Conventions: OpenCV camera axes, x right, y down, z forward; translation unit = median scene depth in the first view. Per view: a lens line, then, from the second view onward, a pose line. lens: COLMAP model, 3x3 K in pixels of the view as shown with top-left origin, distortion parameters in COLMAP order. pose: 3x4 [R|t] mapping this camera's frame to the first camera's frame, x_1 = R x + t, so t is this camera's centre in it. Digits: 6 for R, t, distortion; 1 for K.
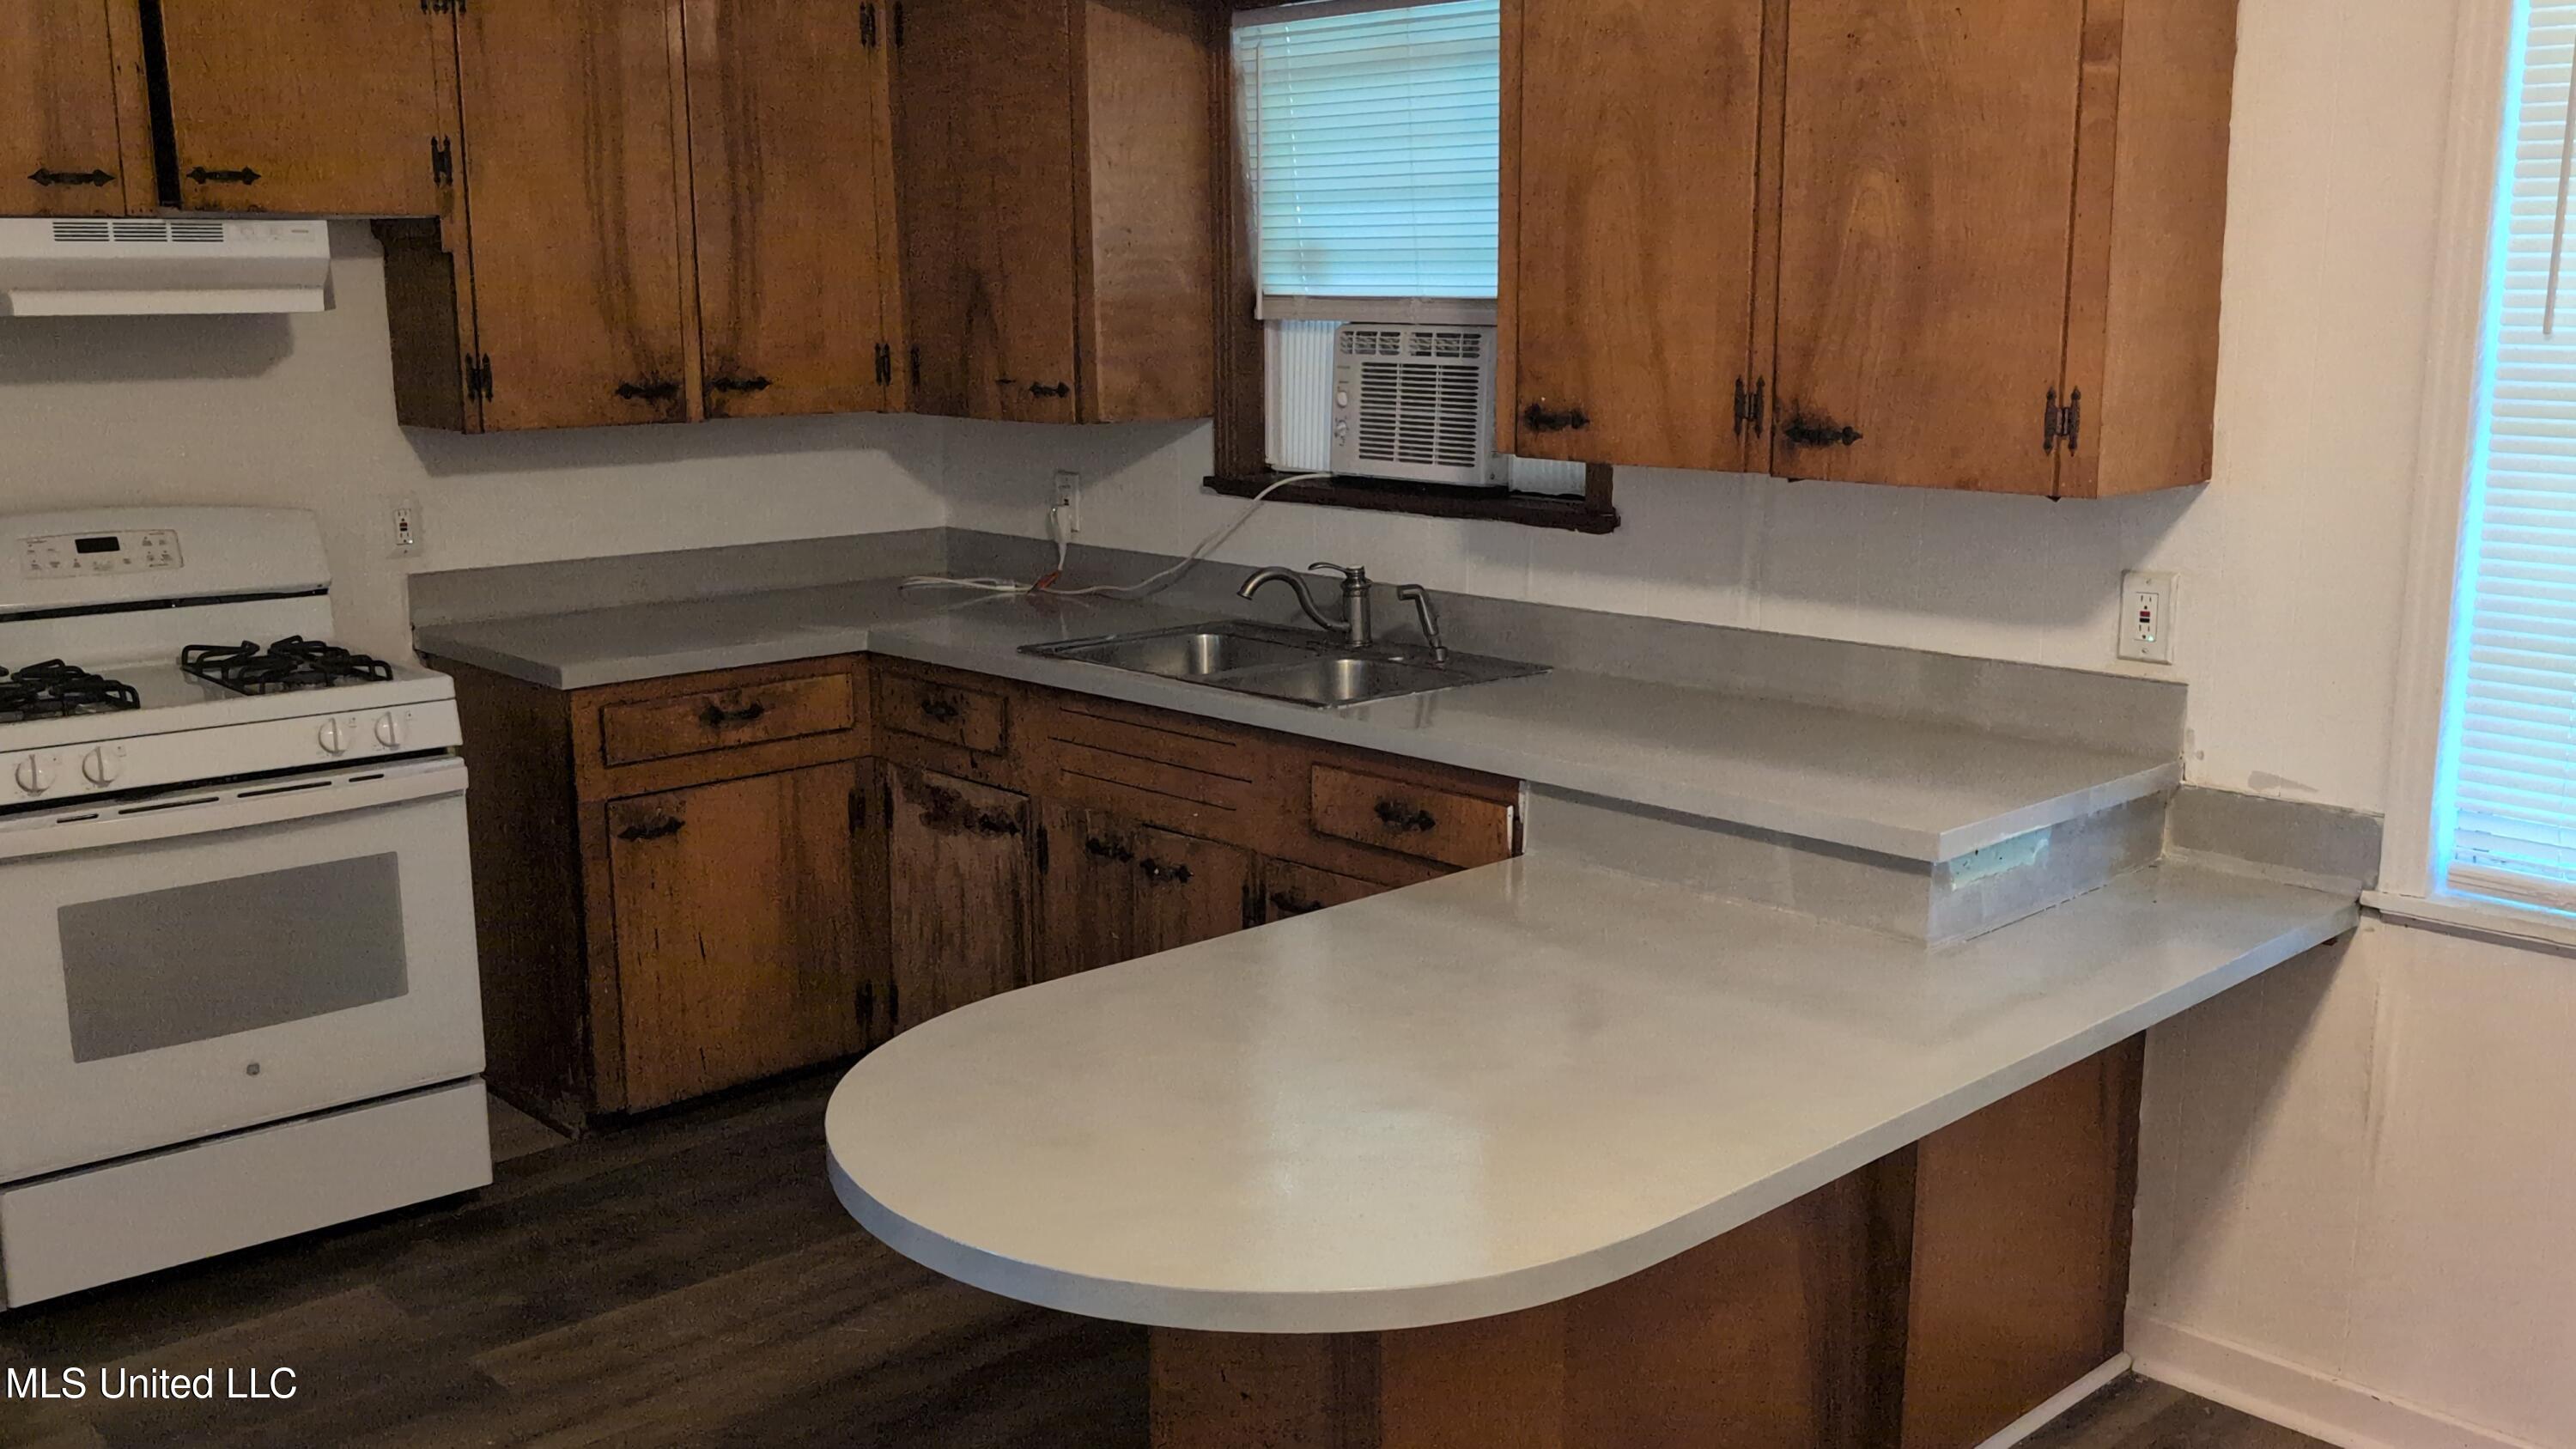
lens RADIAL K [[2270.9, 0, 1288.0], [0, 2270.9, 724.5], [0, 0, 1]] dist [0.003742, -0.017829]
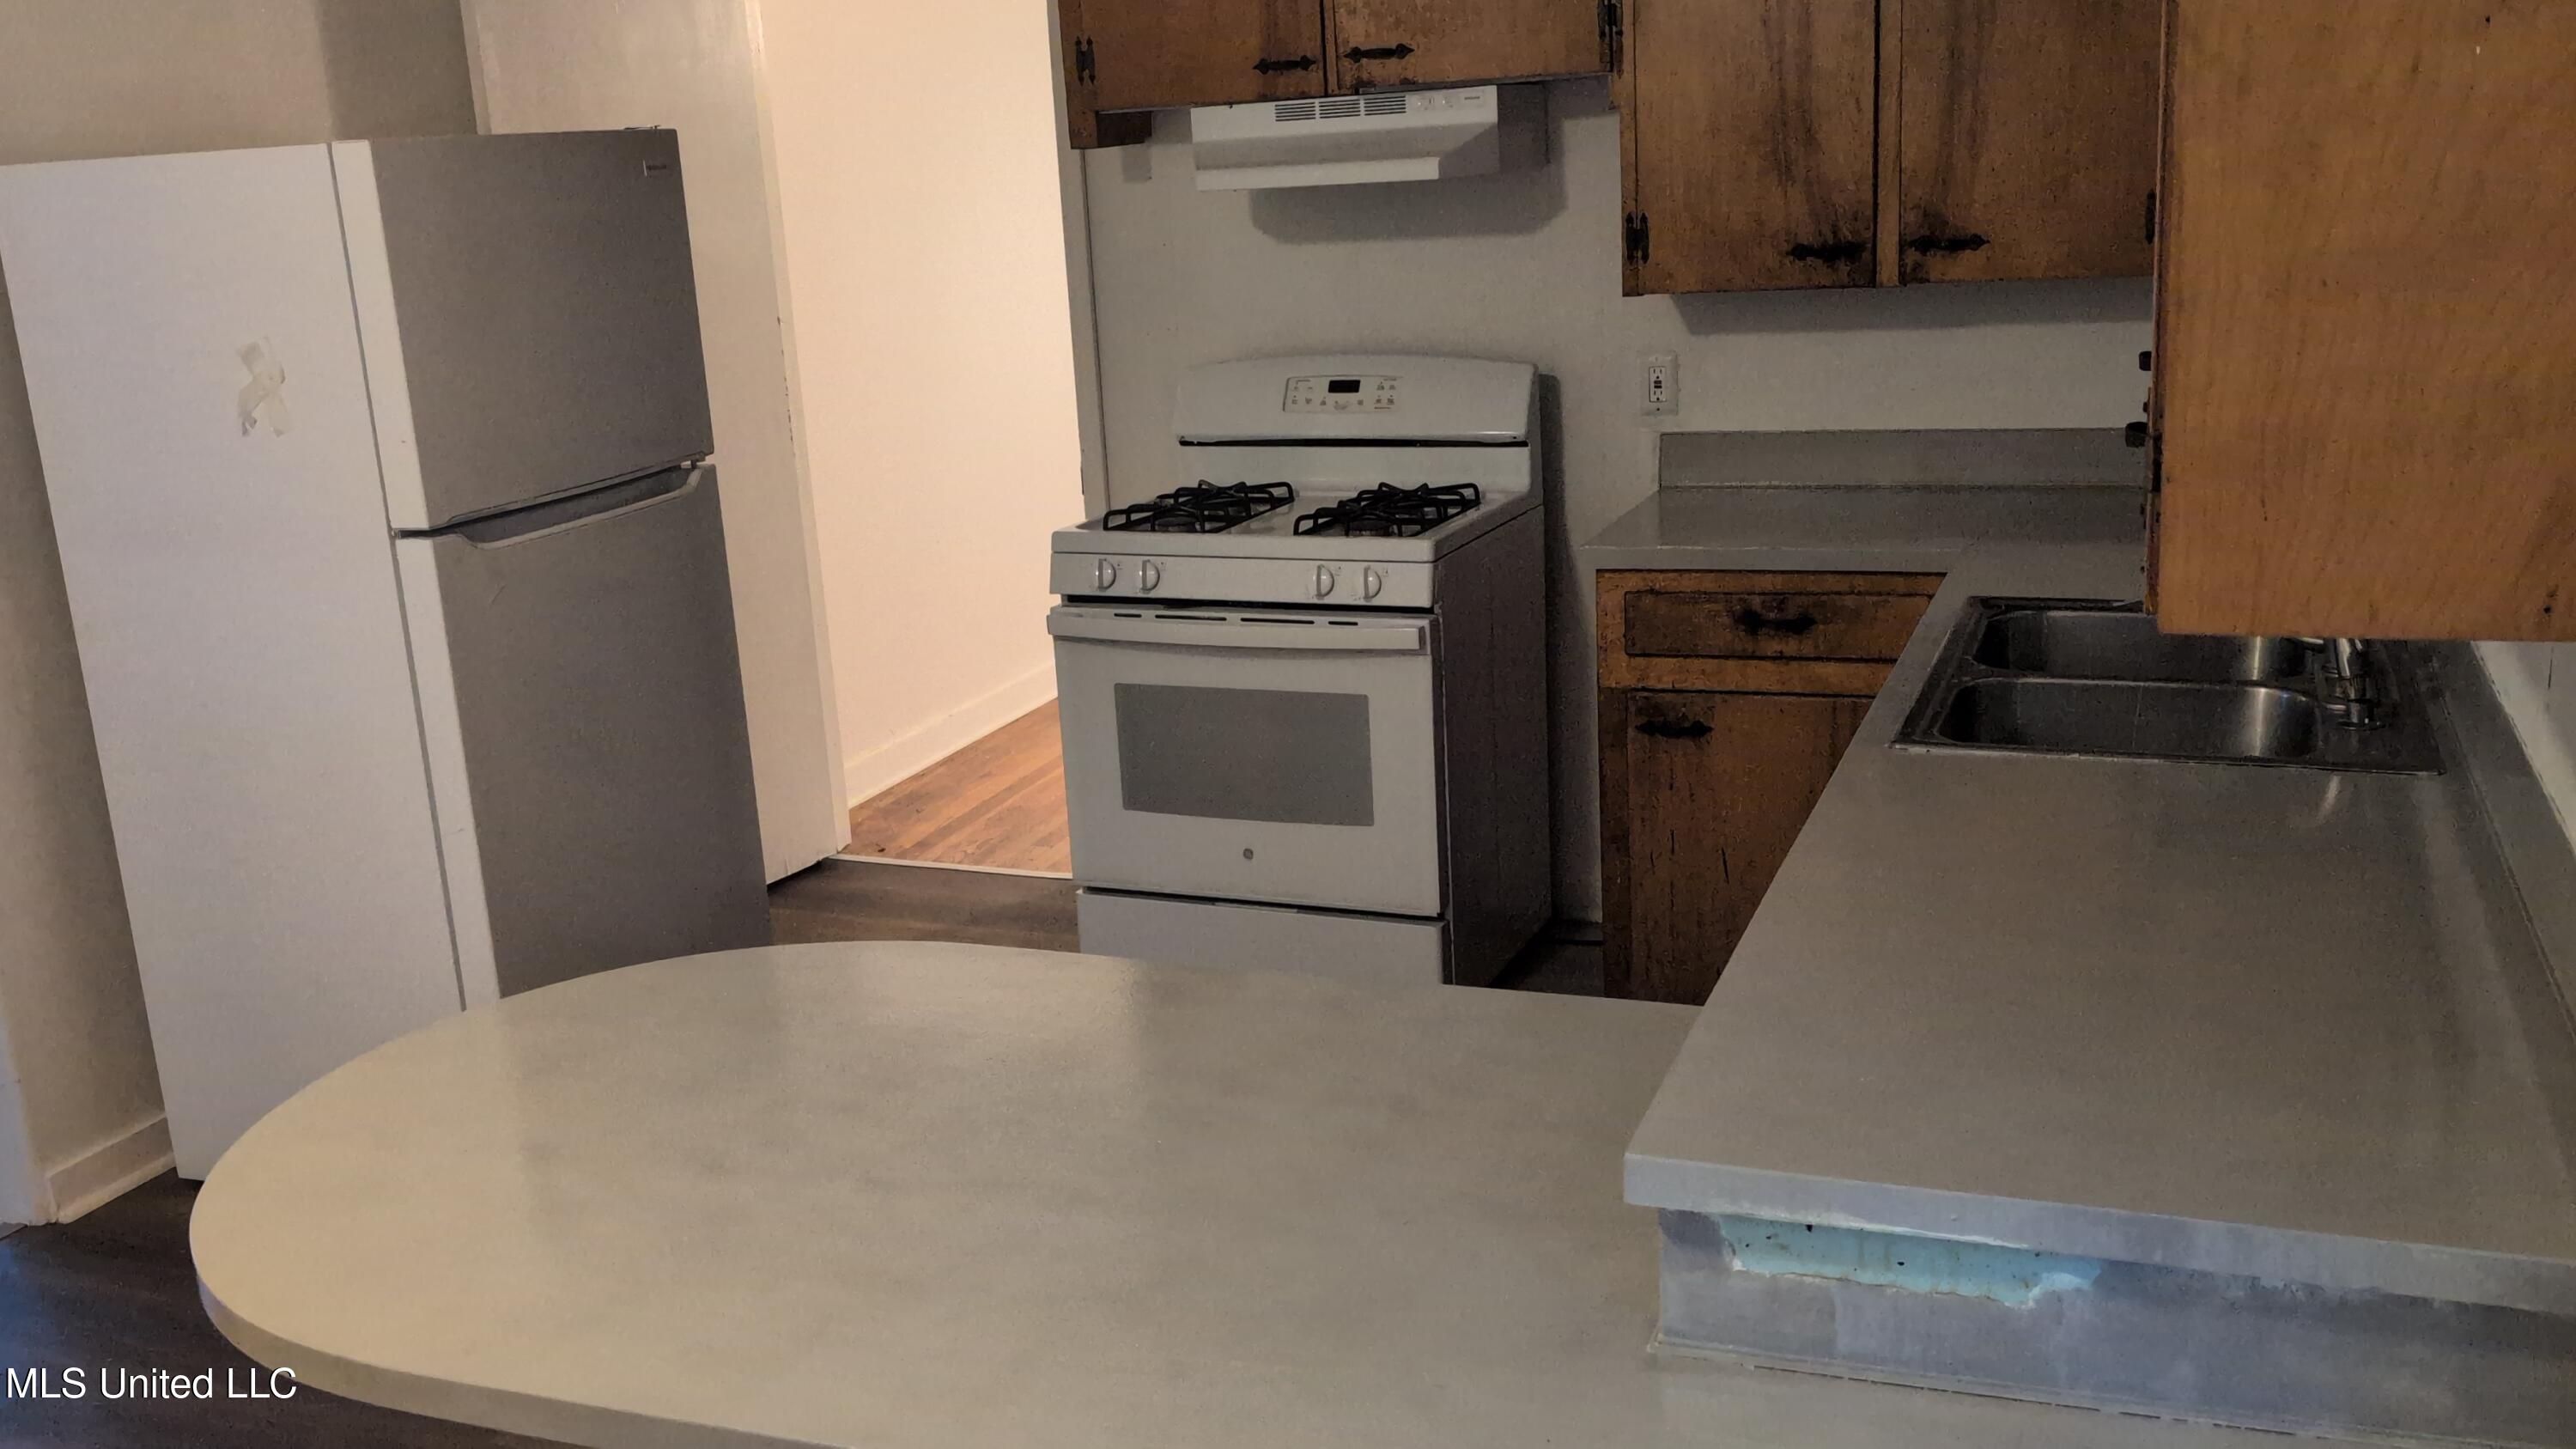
lens RADIAL K [[2248.2, 0, 1288.6], [0, 2248.2, 773.7], [0, 0, 1]] dist [0.084666, -0.416639]
pose [[0.426264, 0.222304, -0.876858, 0.500323], [-0.118062, 0.974714, 0.189720, -0.098696], [0.896861, 0.022653, 0.441731, 0.460360]]
